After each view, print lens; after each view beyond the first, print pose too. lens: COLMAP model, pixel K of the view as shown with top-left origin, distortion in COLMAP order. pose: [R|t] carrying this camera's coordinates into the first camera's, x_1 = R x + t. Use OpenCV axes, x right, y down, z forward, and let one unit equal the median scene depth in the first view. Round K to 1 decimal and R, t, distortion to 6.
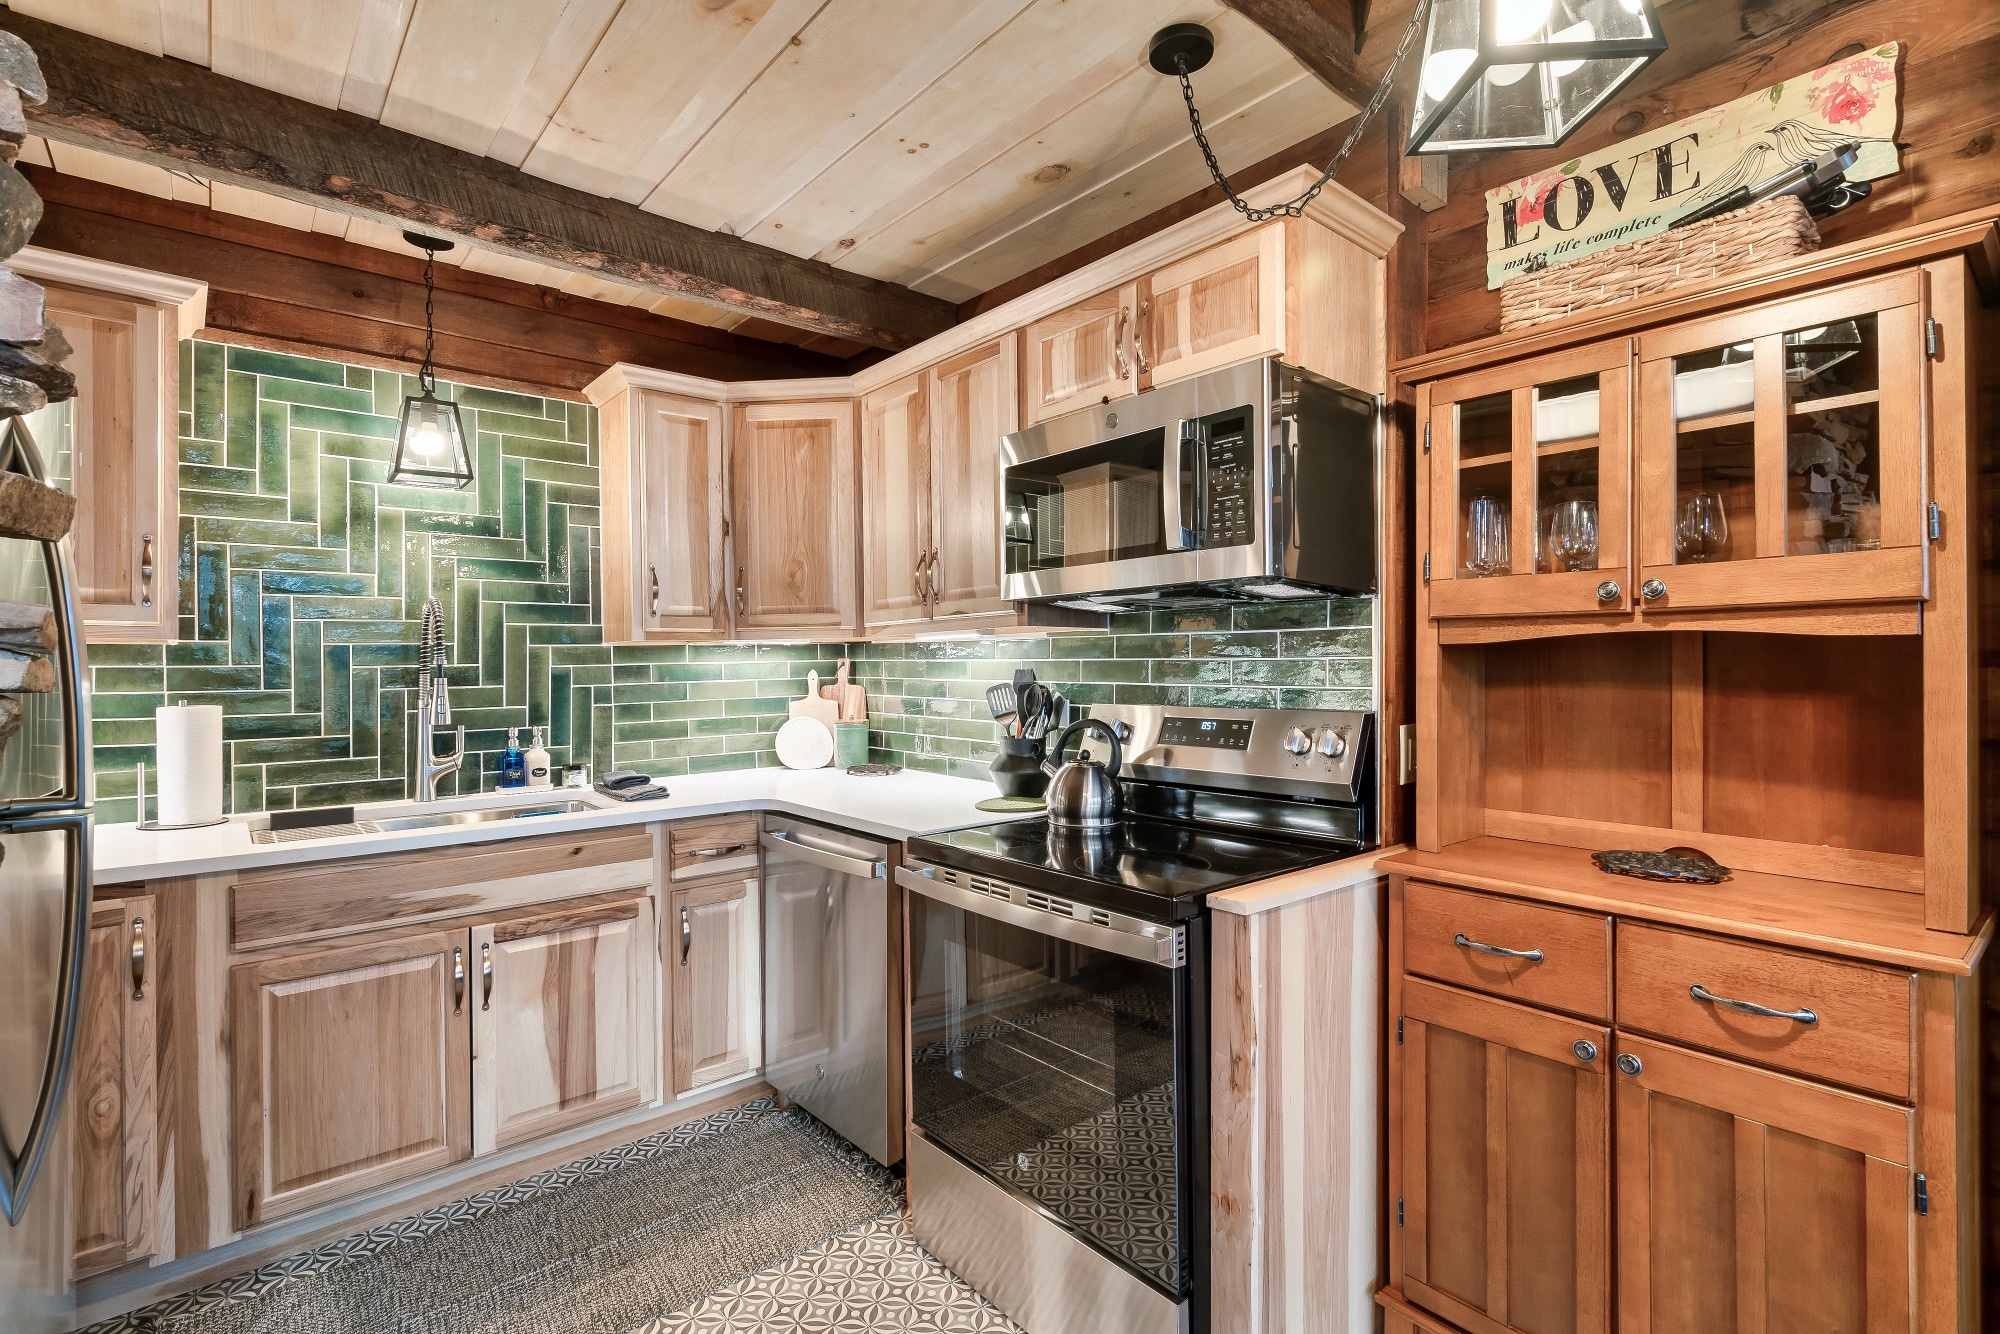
lens RADIAL K [[915.5, 0, 988.4], [0, 915.5, 666.6], [0, 0, 1]] dist [-0.003192, 0.002812]
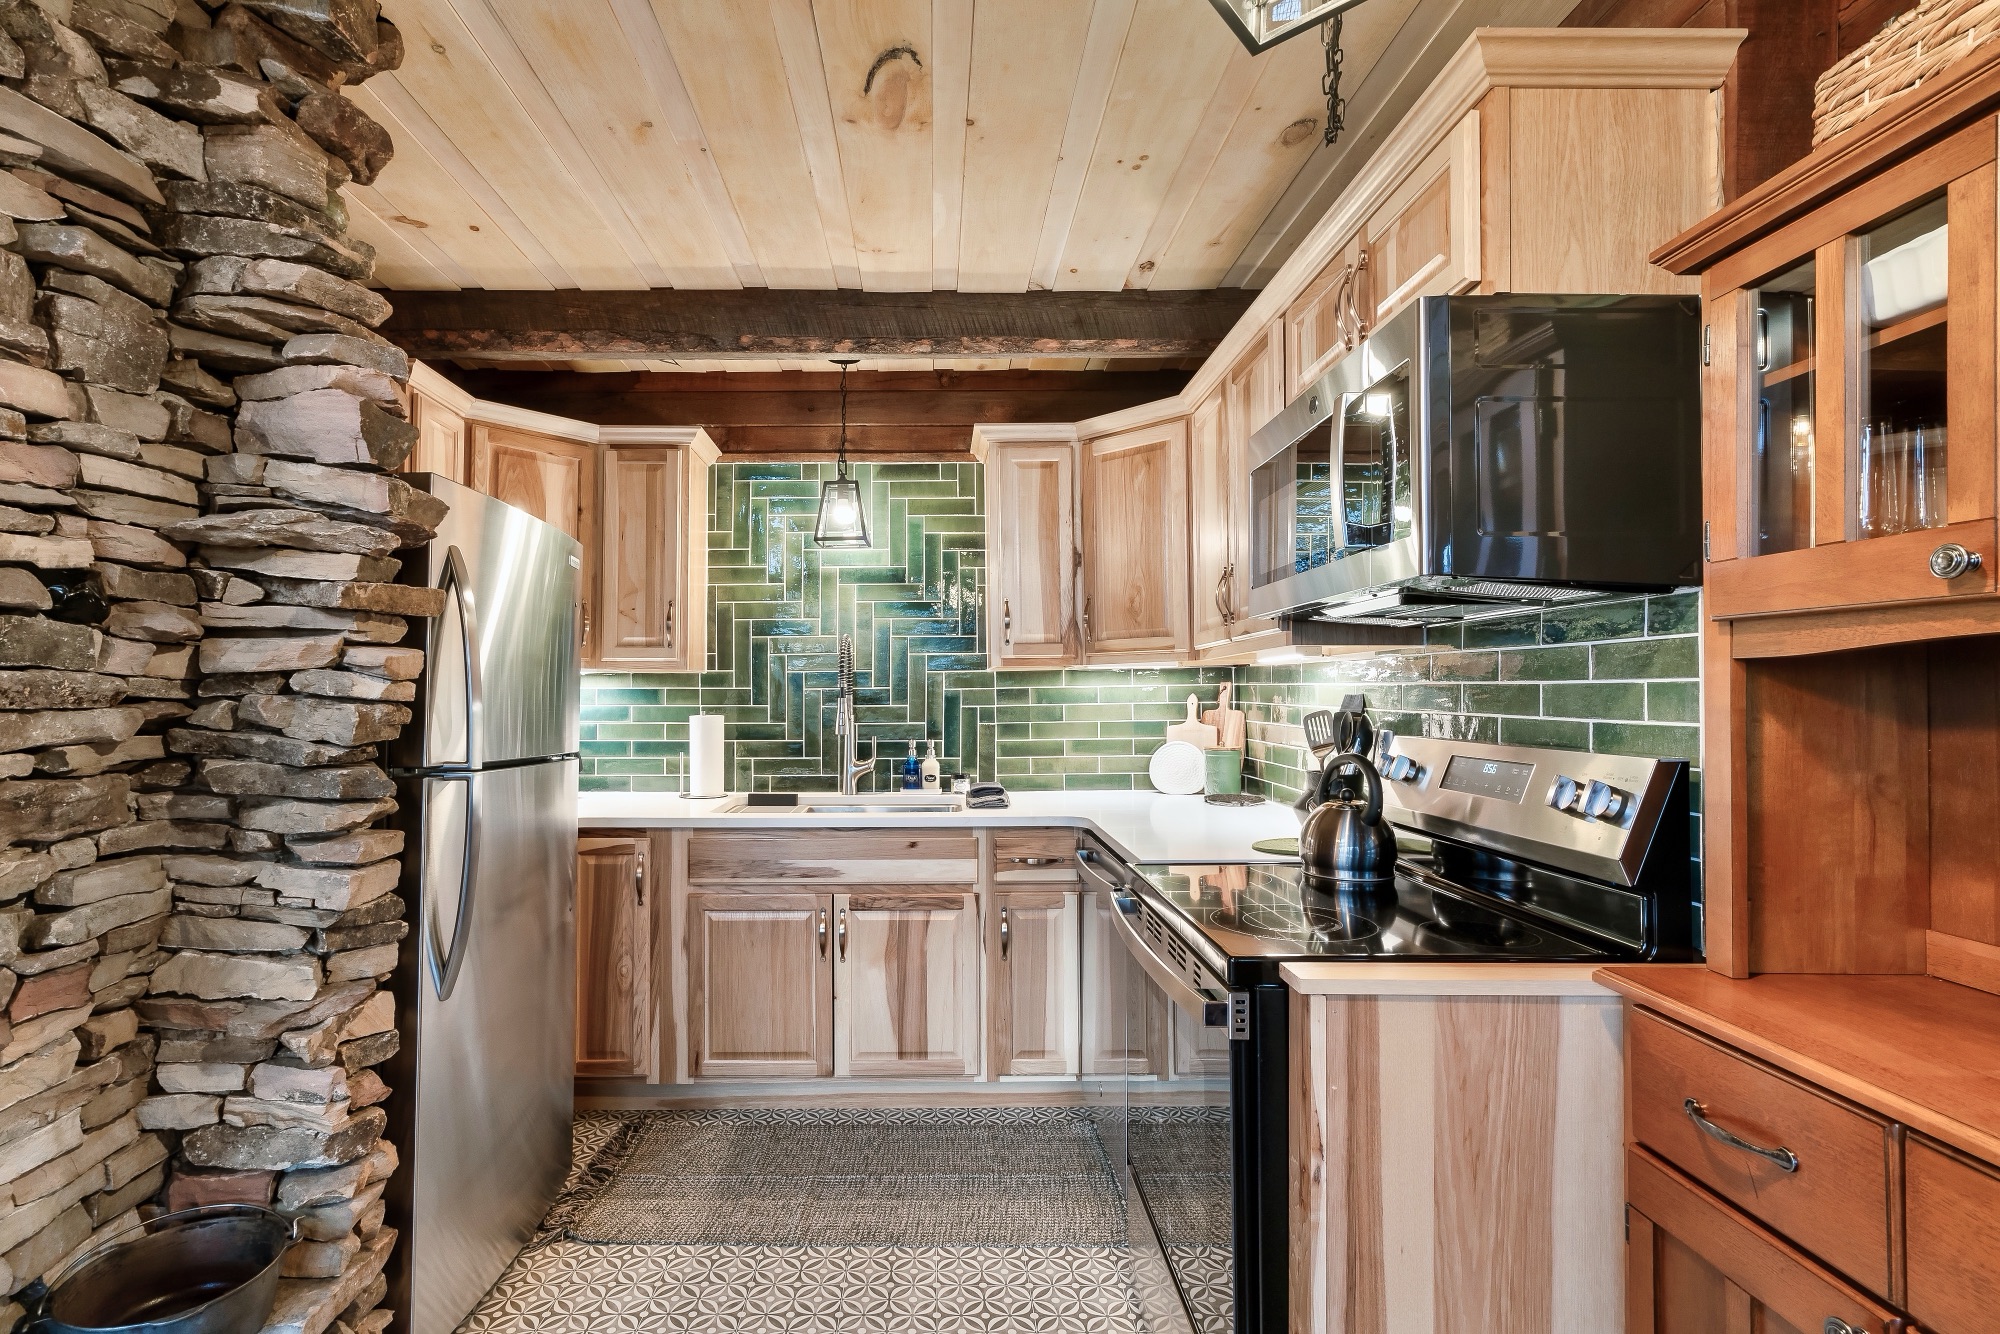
lens RADIAL K [[915.5, 0, 922.2], [0, 915.5, 679.3], [0, 0, 1]] dist [-0.003192, 0.002812]
pose [[0.772889, -0.003065, -0.634534, 0.323196], [-0.005207, 0.999924, -0.011172, 0.000385], [0.634520, 0.011939, 0.772815, 0.087946]]
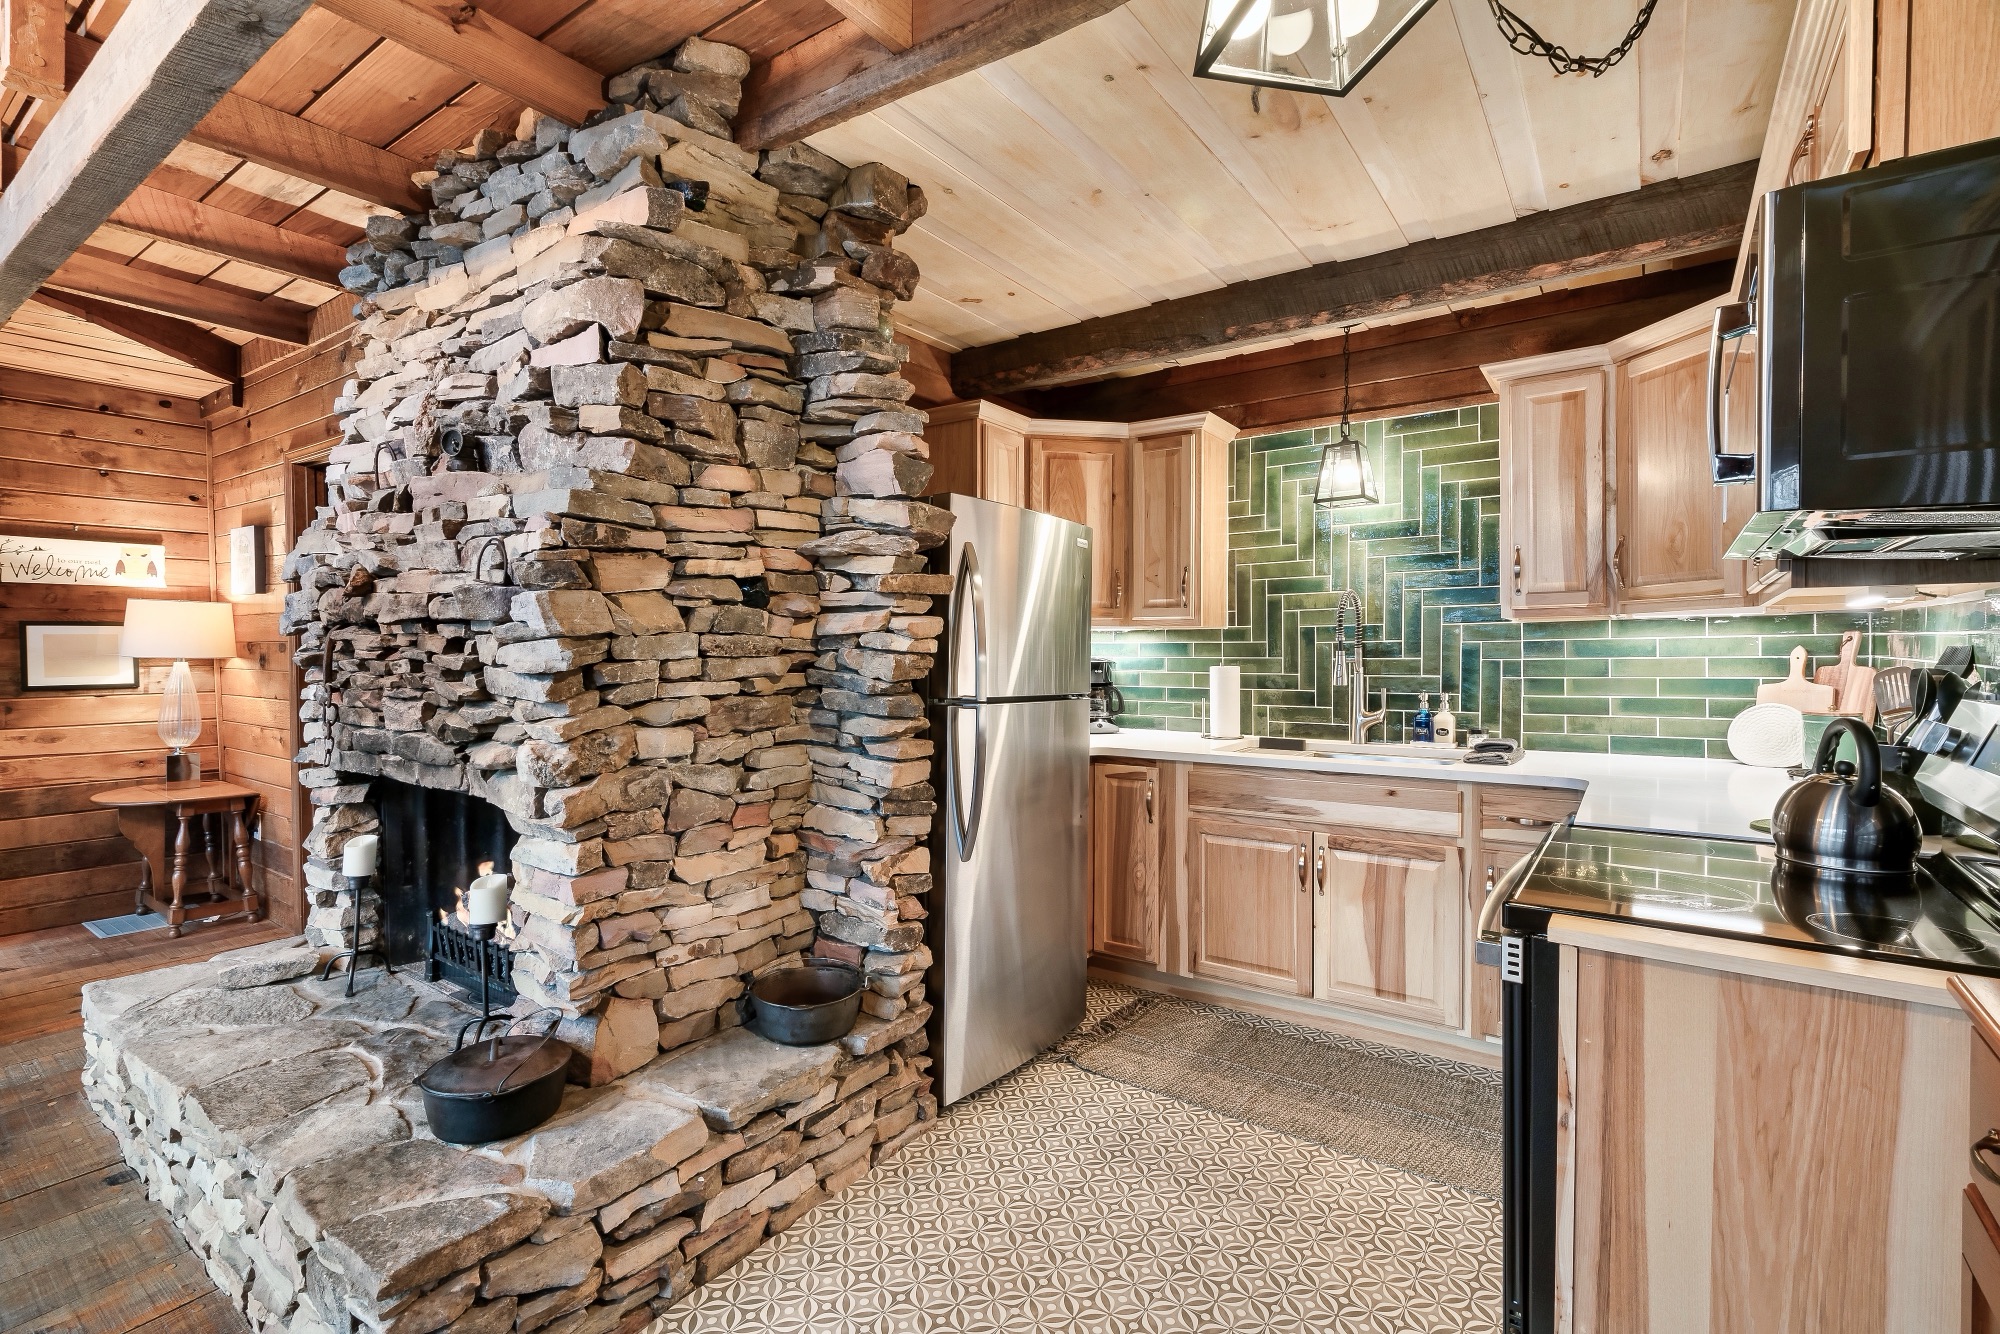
lens RADIAL K [[915.5, 0, 1038.4], [0, 915.5, 667.4], [0, 0, 1]] dist [-0.003192, 0.002812]
pose [[0.280415, 0.027202, -0.959493, 0.608599], [0.000226, 0.999596, 0.028405, -0.001439], [0.959879, -0.008182, 0.280296, 0.211231]]
